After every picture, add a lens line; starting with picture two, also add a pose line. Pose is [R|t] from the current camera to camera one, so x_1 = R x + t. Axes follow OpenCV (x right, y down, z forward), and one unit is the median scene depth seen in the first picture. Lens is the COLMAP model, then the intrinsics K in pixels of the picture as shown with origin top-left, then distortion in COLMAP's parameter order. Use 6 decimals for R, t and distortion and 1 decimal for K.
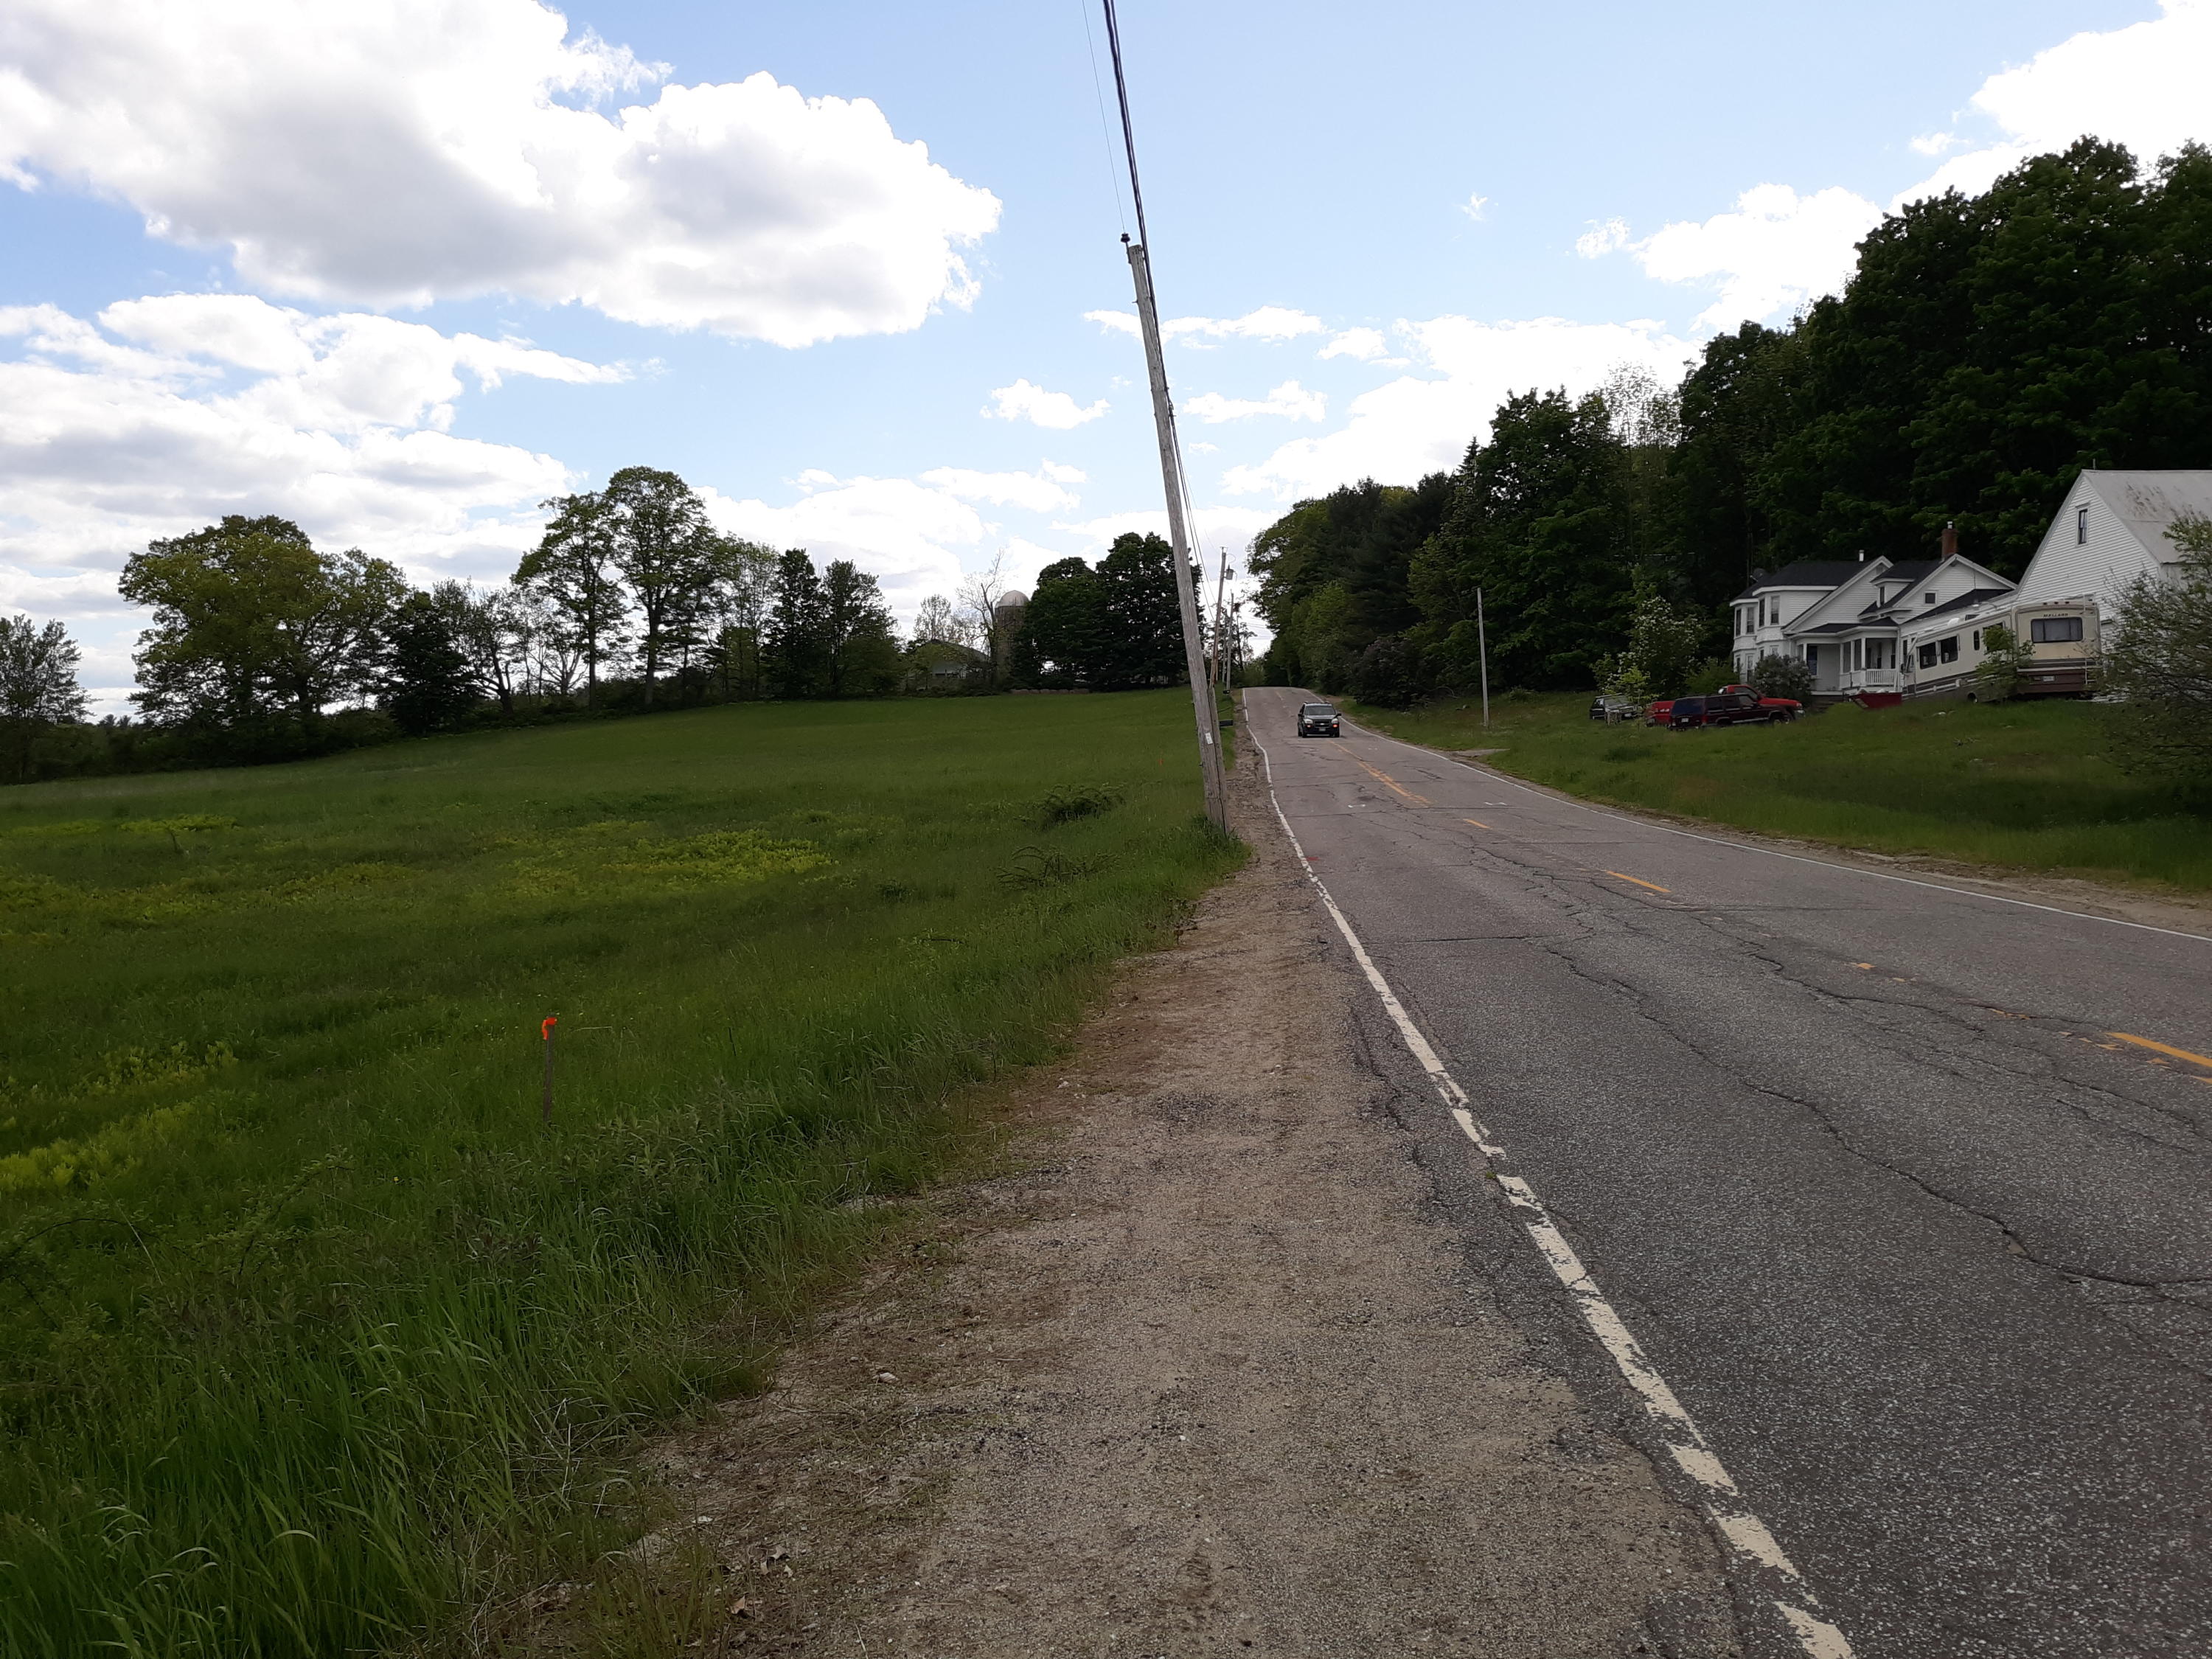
lens RADIAL K [[1846.7, 0, 1130.6], [0, 1846.7, 835.3], [0, 0, 1]] dist [0.010499, -0.014114]
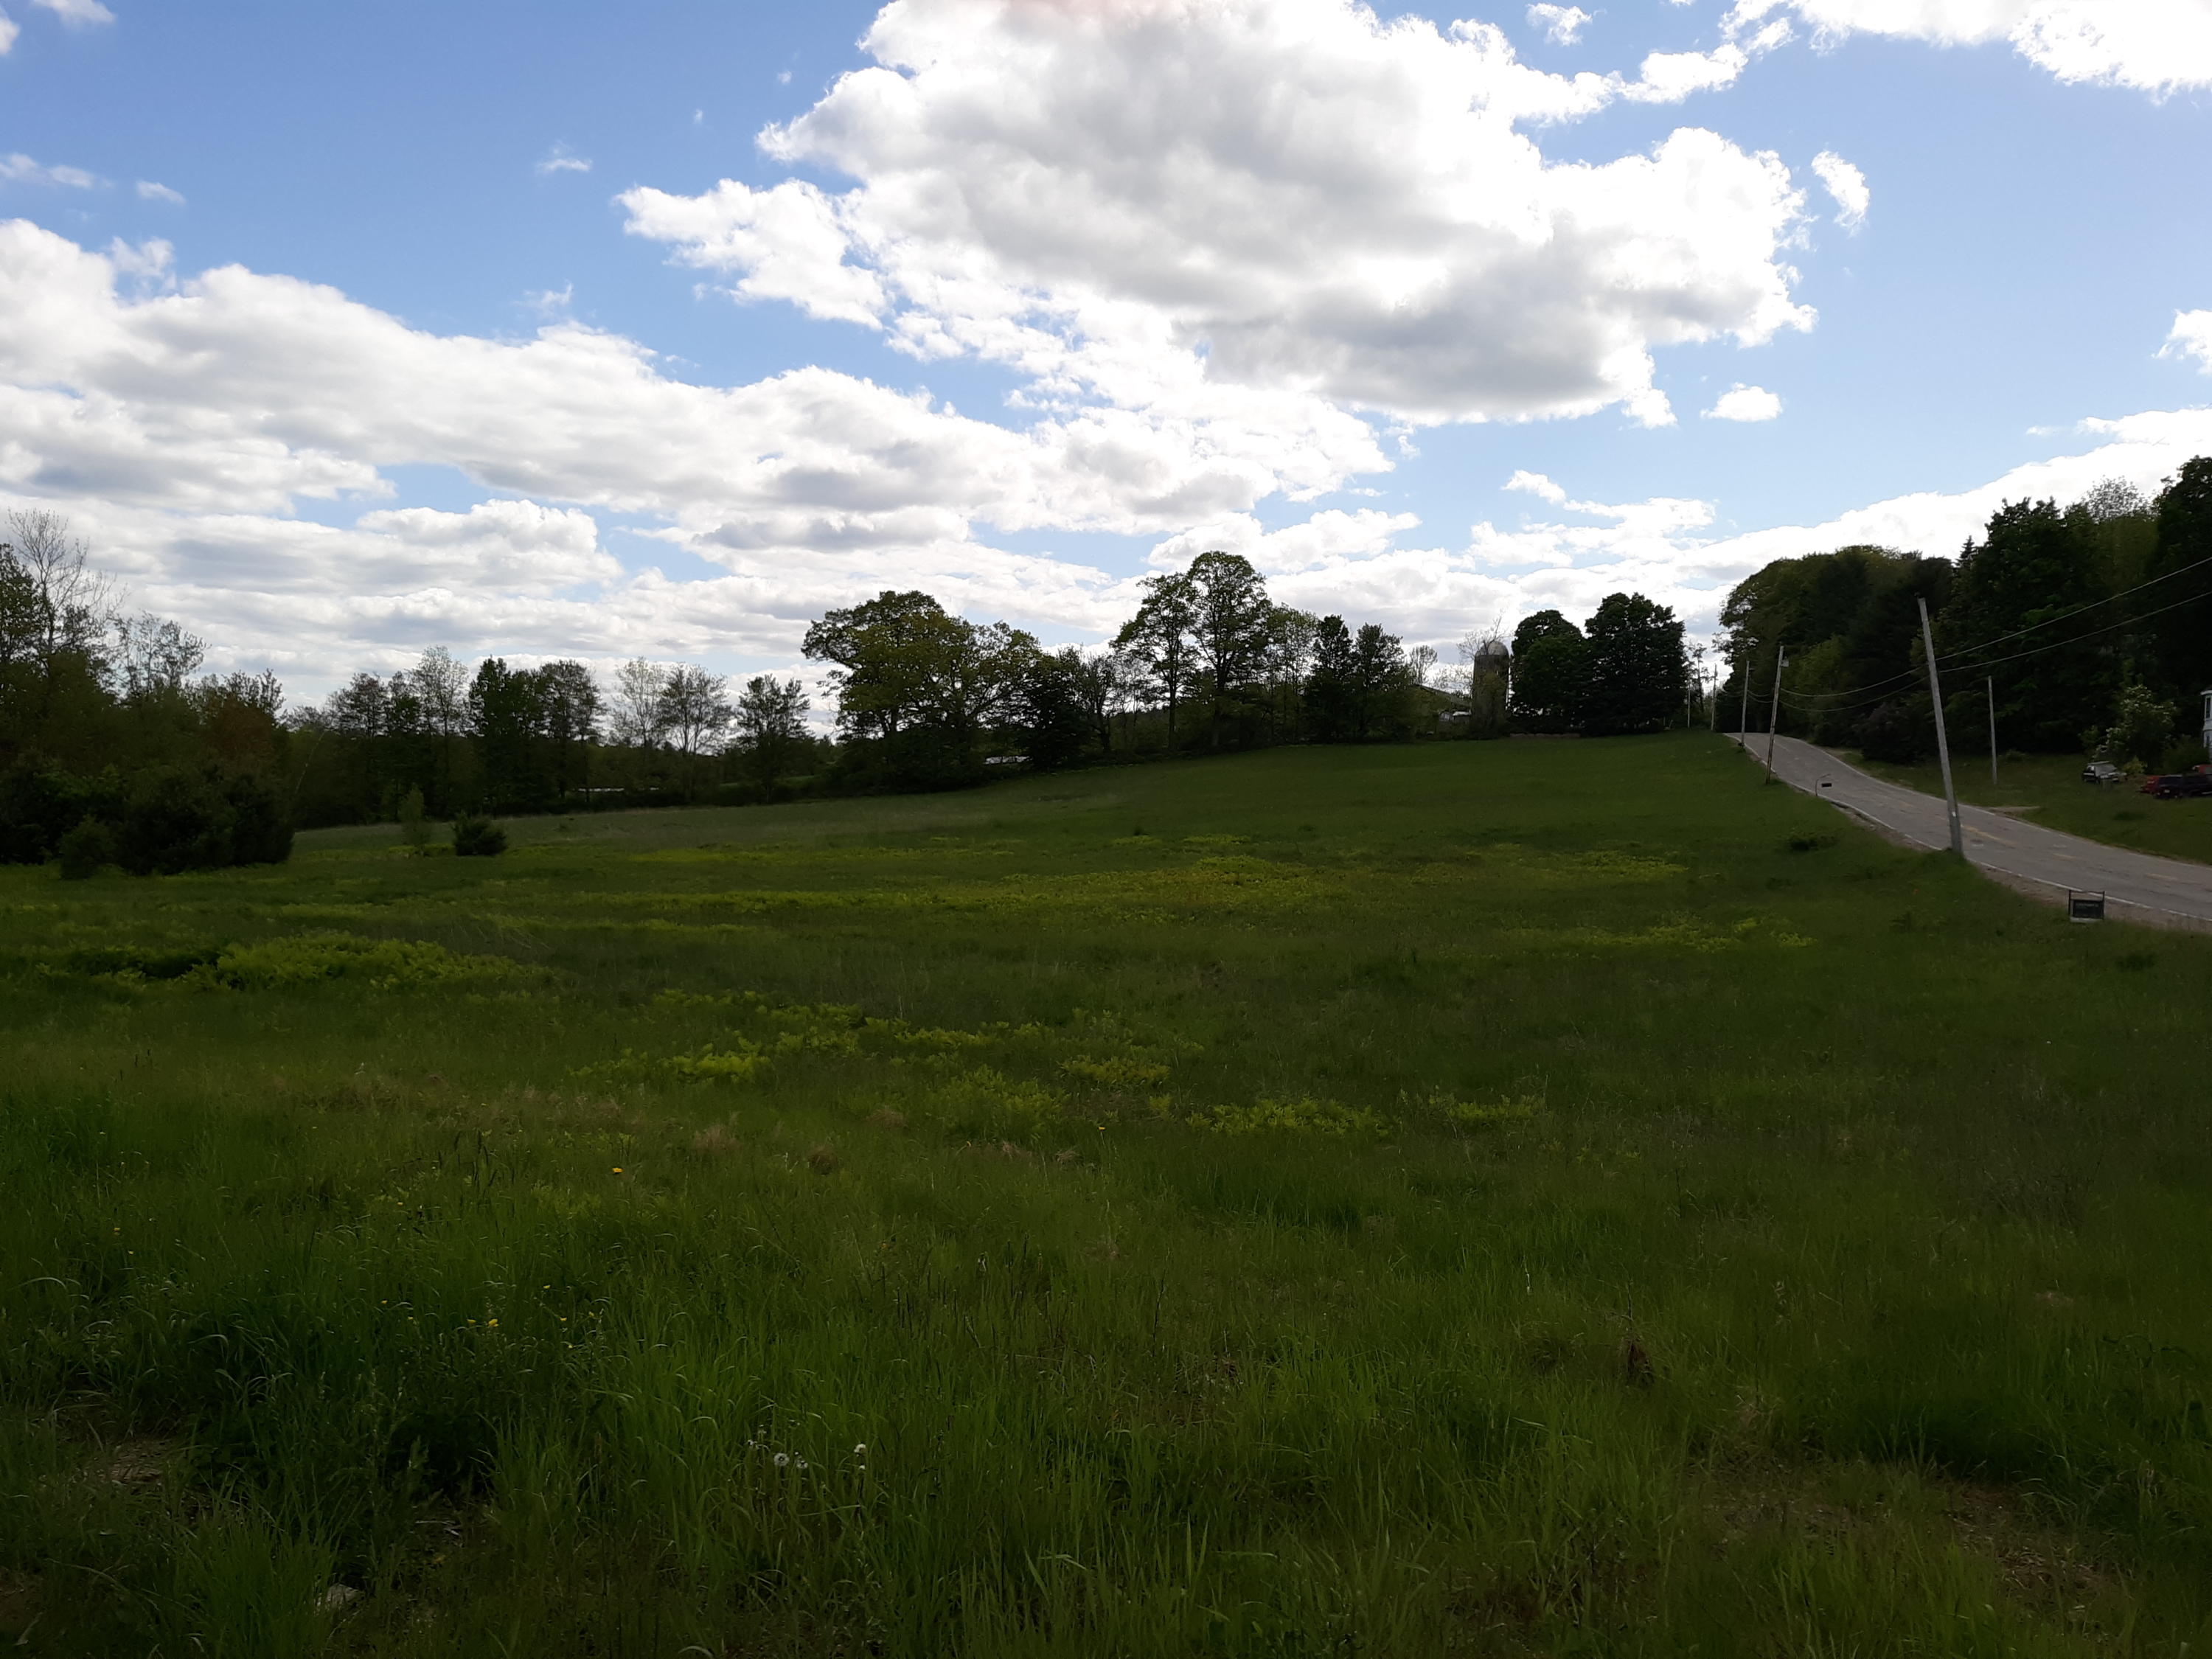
lens RADIAL K [[1839.1, 0, 1114.3], [0, 1839.1, 816.4], [0, 0, 1]] dist [0.054616, -0.173762]
pose [[0.975639, 0.020654, -0.218407, -0.063431], [-0.026133, 0.999411, -0.022226, 0.003669], [0.217819, 0.027392, 0.975605, -0.195247]]
